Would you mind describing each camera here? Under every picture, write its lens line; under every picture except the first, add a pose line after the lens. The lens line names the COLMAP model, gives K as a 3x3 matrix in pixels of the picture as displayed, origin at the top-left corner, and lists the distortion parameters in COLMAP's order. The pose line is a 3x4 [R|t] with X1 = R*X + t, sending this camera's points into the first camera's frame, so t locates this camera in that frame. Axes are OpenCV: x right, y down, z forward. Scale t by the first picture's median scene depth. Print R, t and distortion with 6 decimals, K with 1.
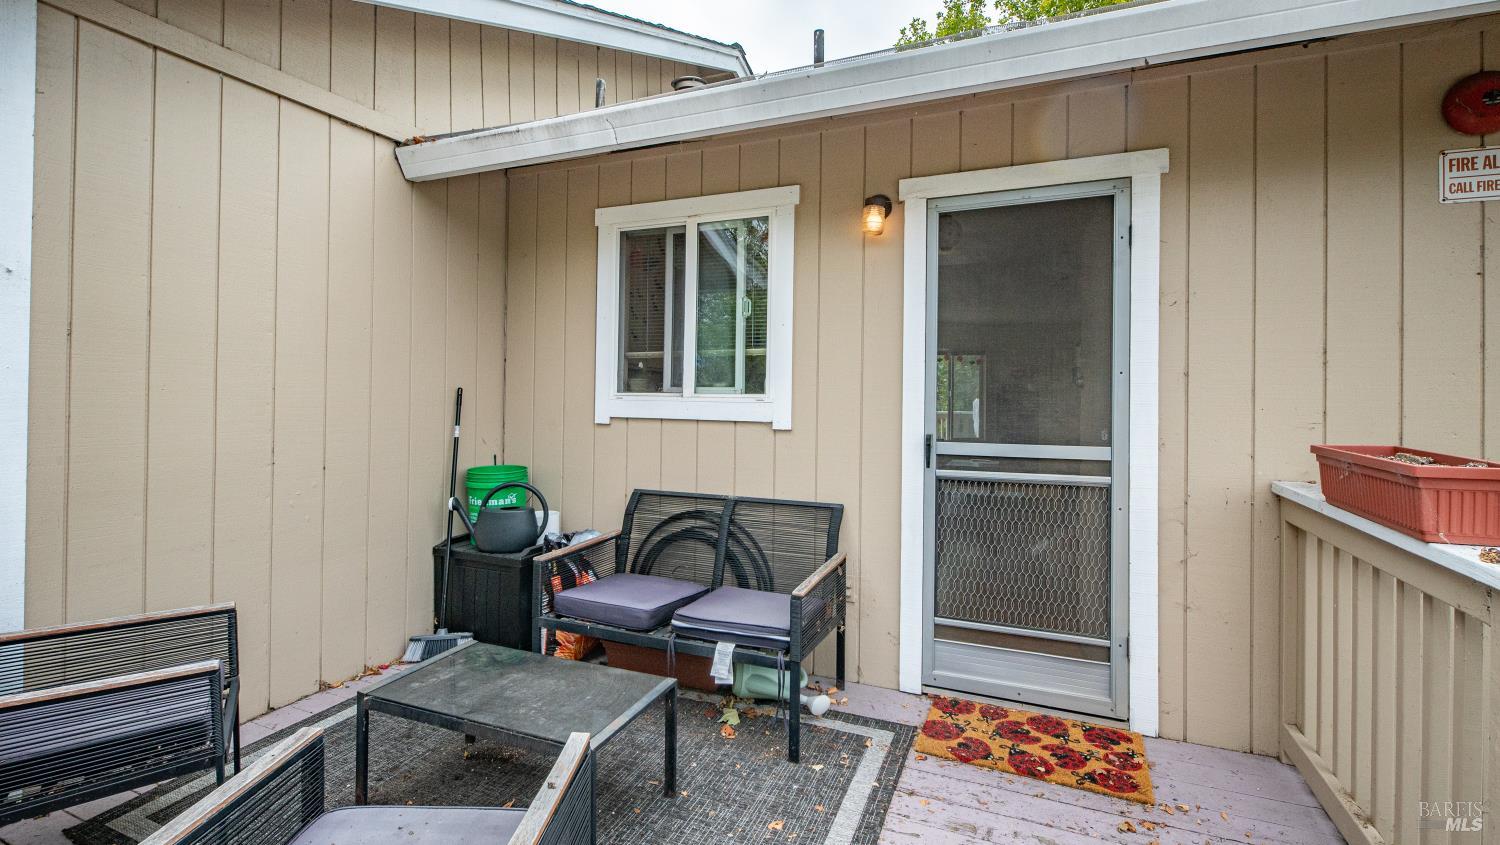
lens RADIAL K [[681.4, 0, 752.4], [0, 681.4, 387.9], [0, 0, 1]] dist [0.001564, -0.000462]
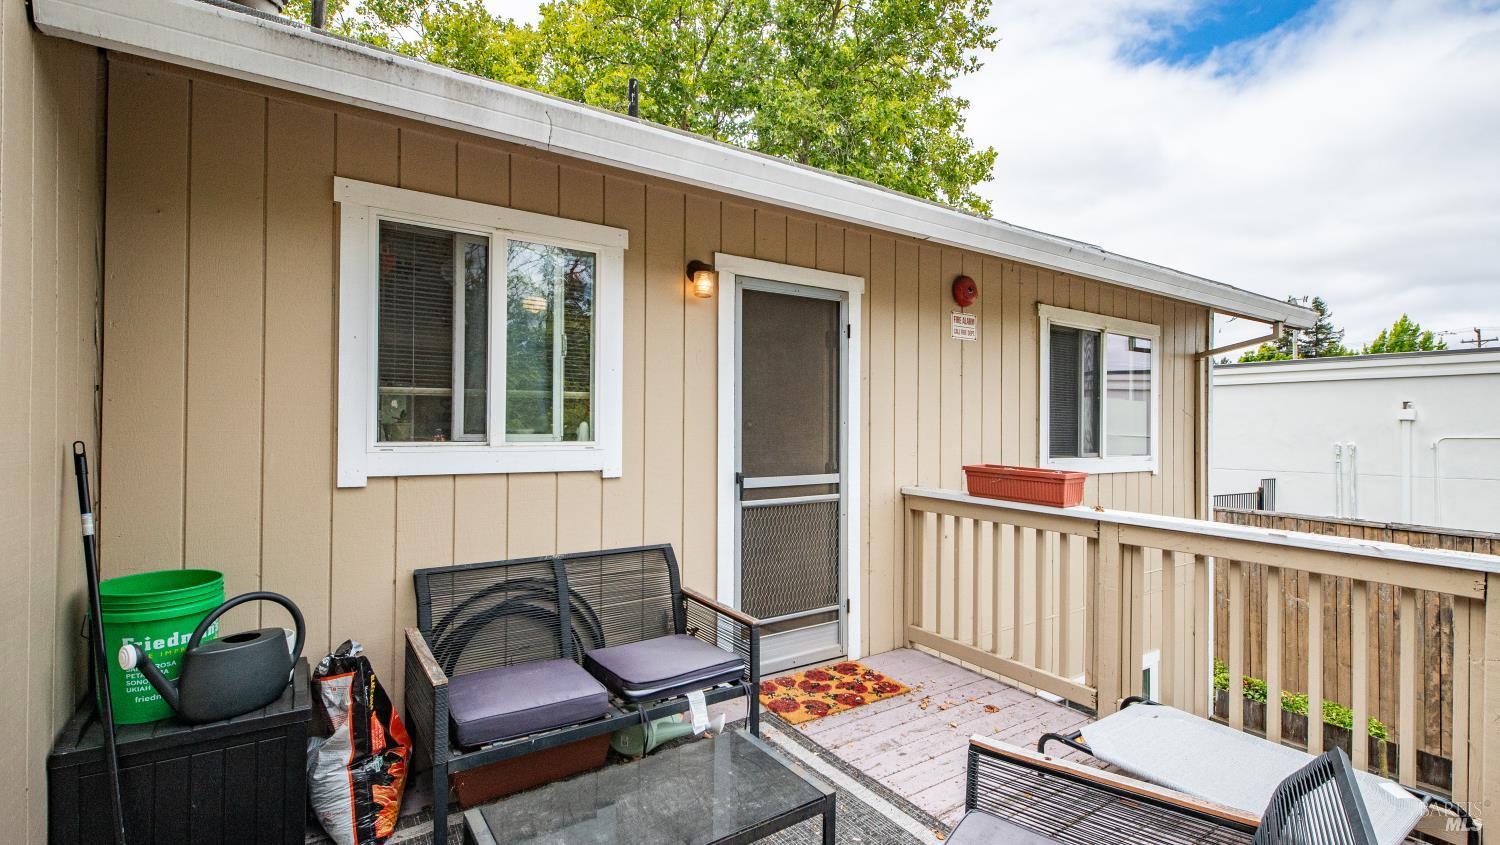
lens RADIAL K [[678.2, 0, 750.0], [0, 678.2, 422.5], [0, 0, 1]] dist [-0.001168, -0.000305]
pose [[0.533442, -0.001607, 0.845835, -0.669941], [-0.010565, 0.999908, 0.008563, -0.027511], [-0.845770, -0.013504, 0.533376, 0.316972]]
